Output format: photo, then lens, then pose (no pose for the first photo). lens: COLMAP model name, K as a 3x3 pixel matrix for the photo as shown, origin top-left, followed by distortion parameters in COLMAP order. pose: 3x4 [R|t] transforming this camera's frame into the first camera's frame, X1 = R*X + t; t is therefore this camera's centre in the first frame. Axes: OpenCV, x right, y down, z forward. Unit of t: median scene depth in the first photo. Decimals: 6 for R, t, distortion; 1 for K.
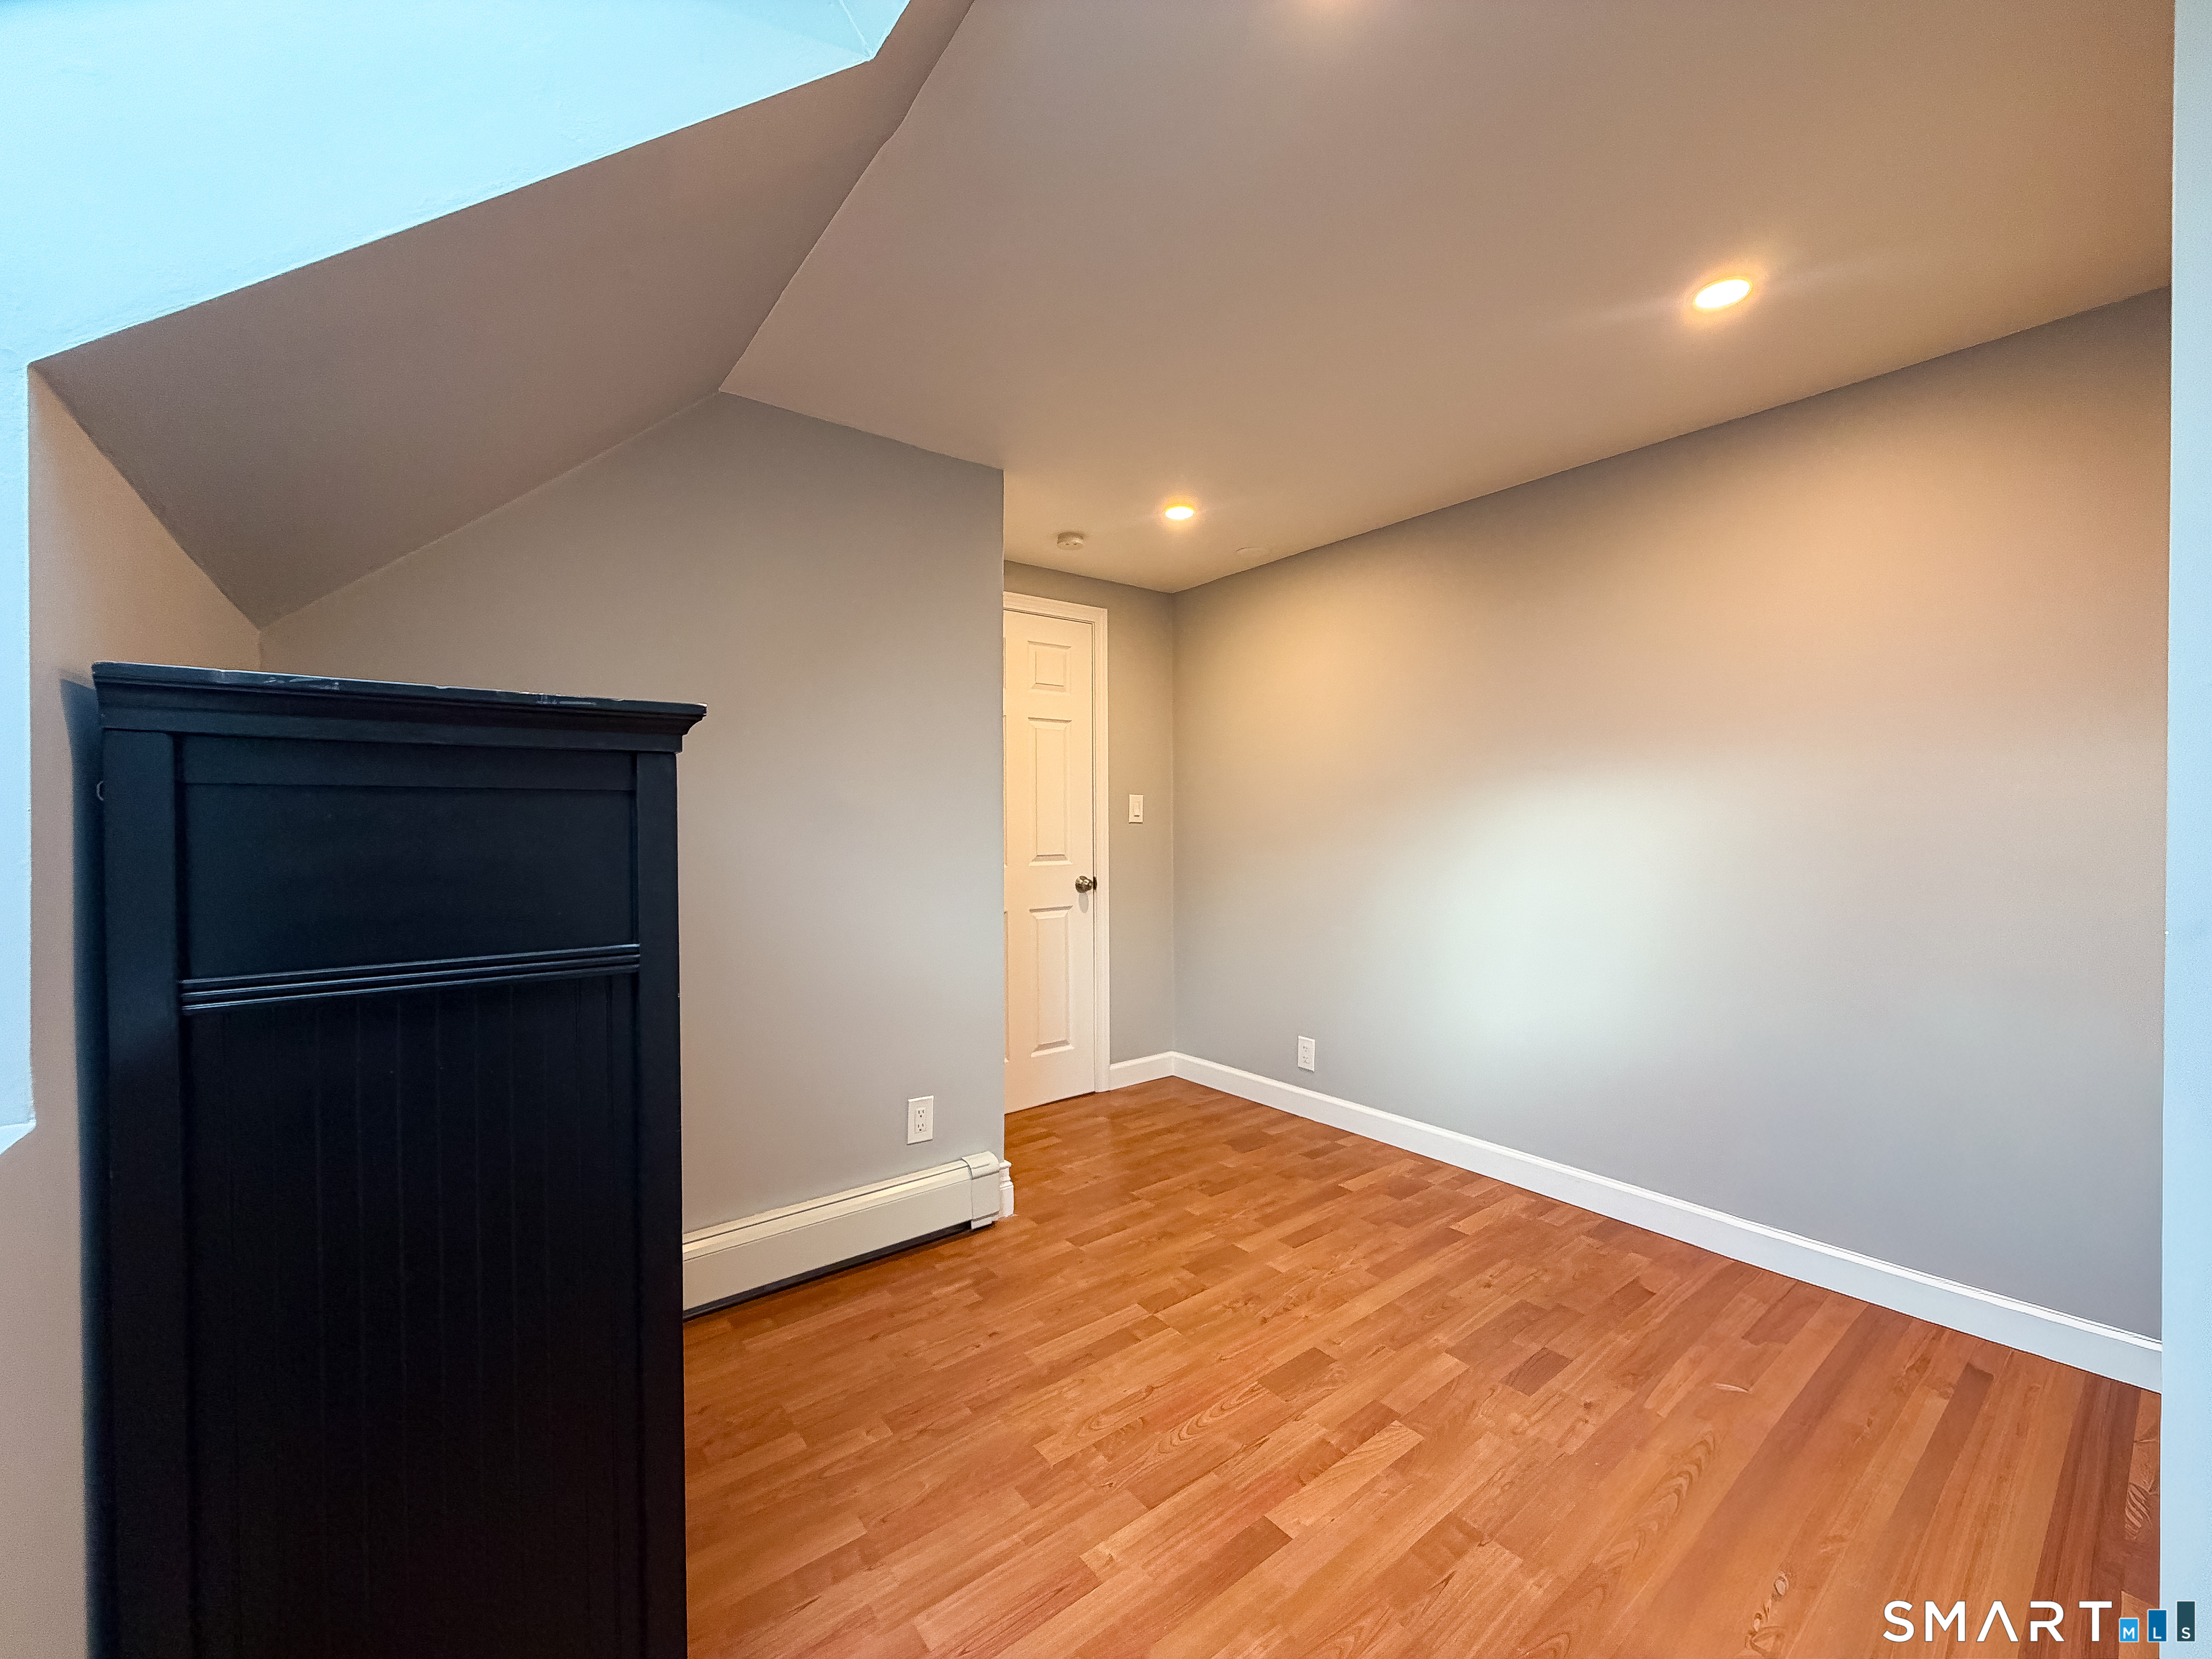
lens RADIAL K [[880.6, 0, 1110.1], [0, 880.6, 830.7], [0, 0, 1]] dist [-0.000290, 0.000659]
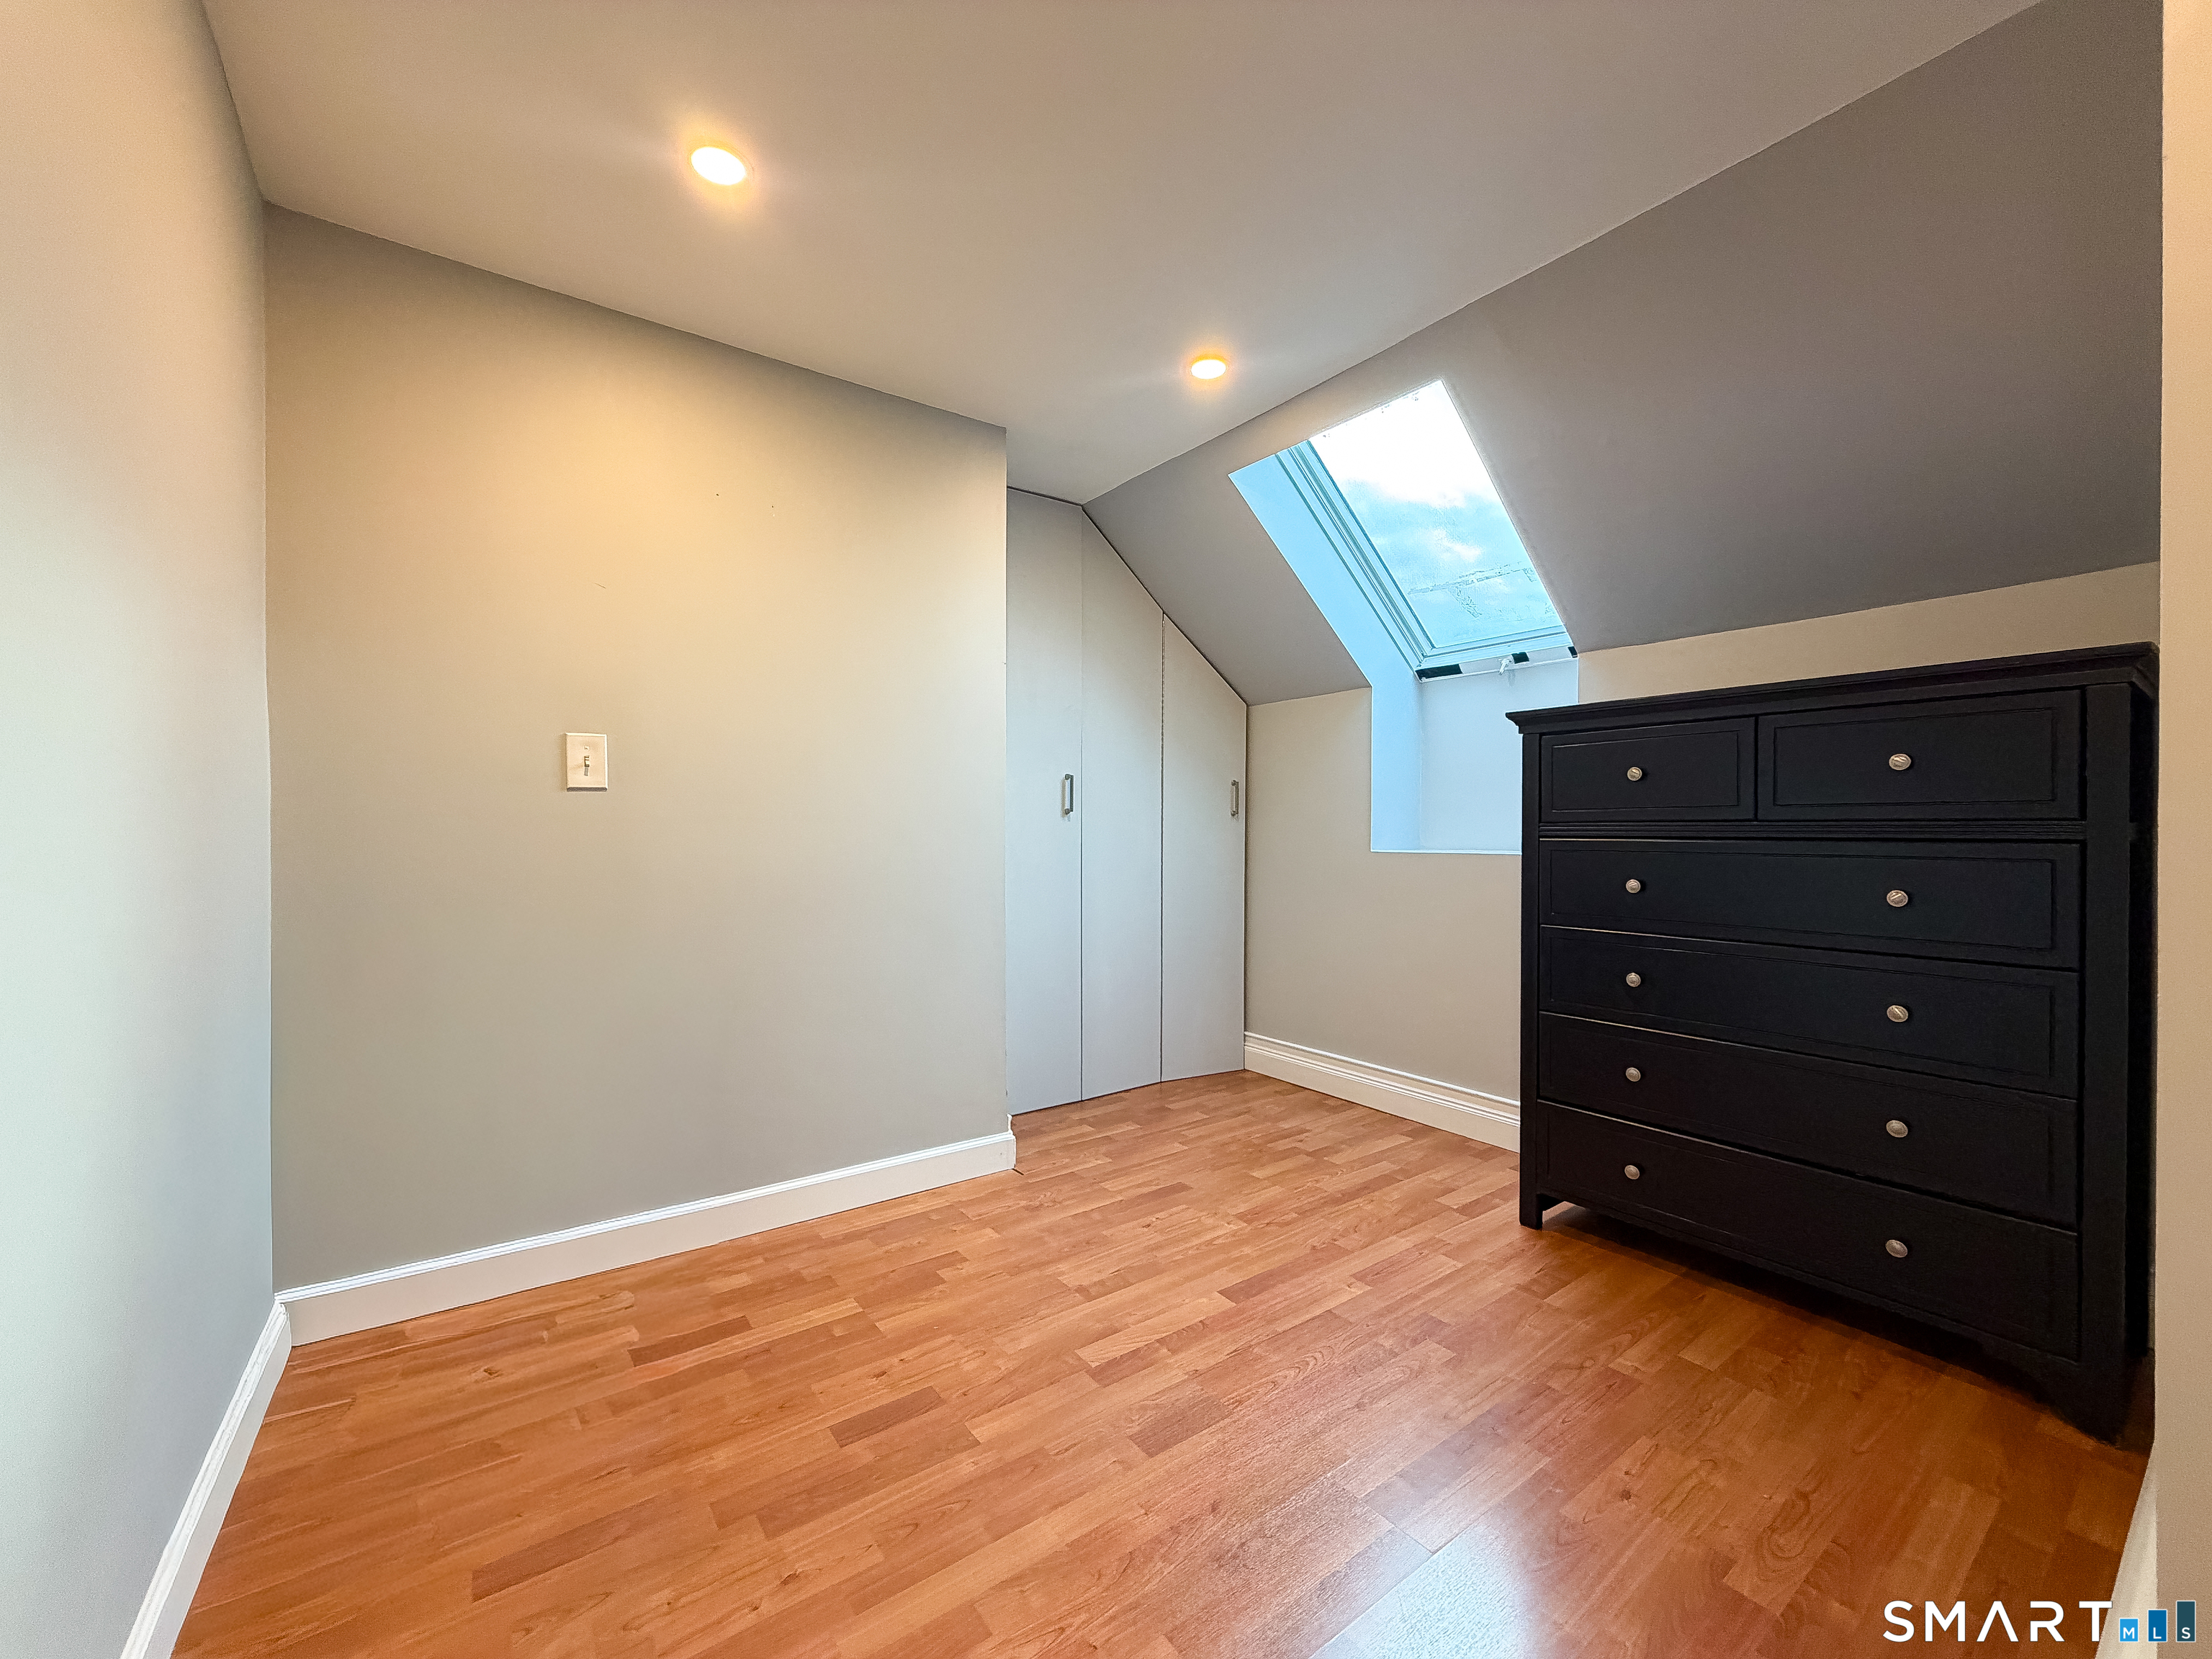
lens RADIAL K [[880.6, 0, 1100.8], [0, 880.6, 828.1], [0, 0, 1]] dist [-0.000290, 0.000659]
pose [[-0.999329, 0.009198, 0.035450, 0.282143], [0.009457, 0.999930, 0.007151, 0.069894], [-0.035381, 0.007482, -0.999346, 2.004246]]
